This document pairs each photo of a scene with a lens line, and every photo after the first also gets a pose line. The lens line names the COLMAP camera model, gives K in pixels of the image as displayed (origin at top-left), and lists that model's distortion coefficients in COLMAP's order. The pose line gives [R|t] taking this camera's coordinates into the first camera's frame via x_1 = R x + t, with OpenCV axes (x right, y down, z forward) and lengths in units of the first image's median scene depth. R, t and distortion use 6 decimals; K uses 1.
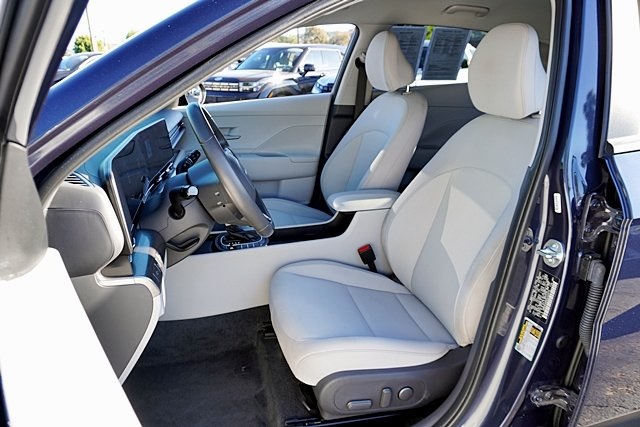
lens RADIAL K [[433.3, 0, 320.0], [0, 433.3, 213.5], [0, 0, 1]] dist [-0.066672, 0.059580]
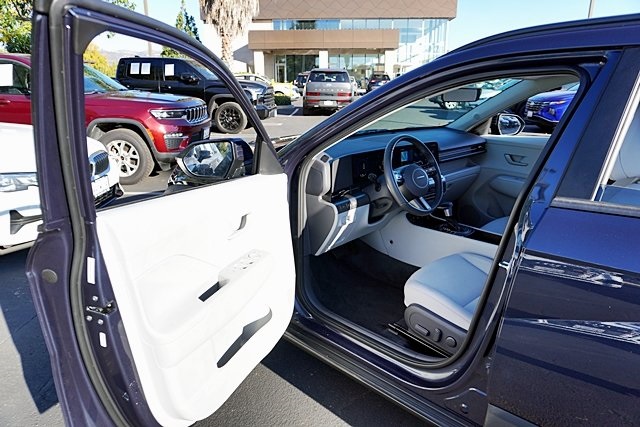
lens RADIAL K [[433.3, 0, 320.0], [0, 433.3, 213.5], [0, 0, 1]] dist [-0.066672, 0.059580]
pose [[0.512958, 0.259067, -0.818387, 1.038543], [-0.286012, 0.950478, 0.121612, -0.049306], [0.809365, 0.171687, 0.561652, -0.264058]]
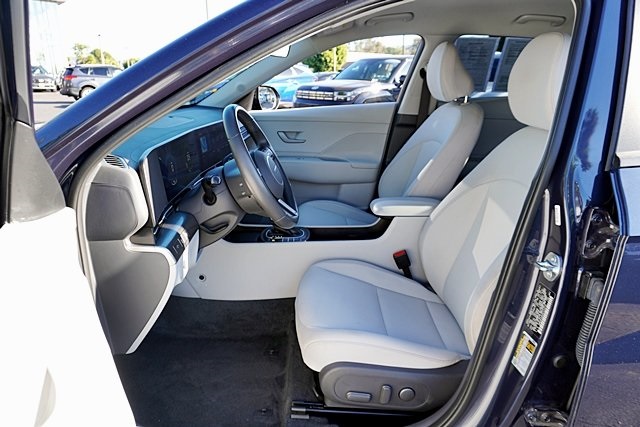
lens RADIAL K [[433.3, 0, 320.0], [0, 433.3, 213.5], [0, 0, 1]] dist [-0.066672, 0.059580]
pose [[0.972855, 0.079448, -0.217349, 0.182434], [-0.084440, 0.996334, -0.013763, 0.023266], [0.215458, 0.031743, 0.975997, -0.050764]]
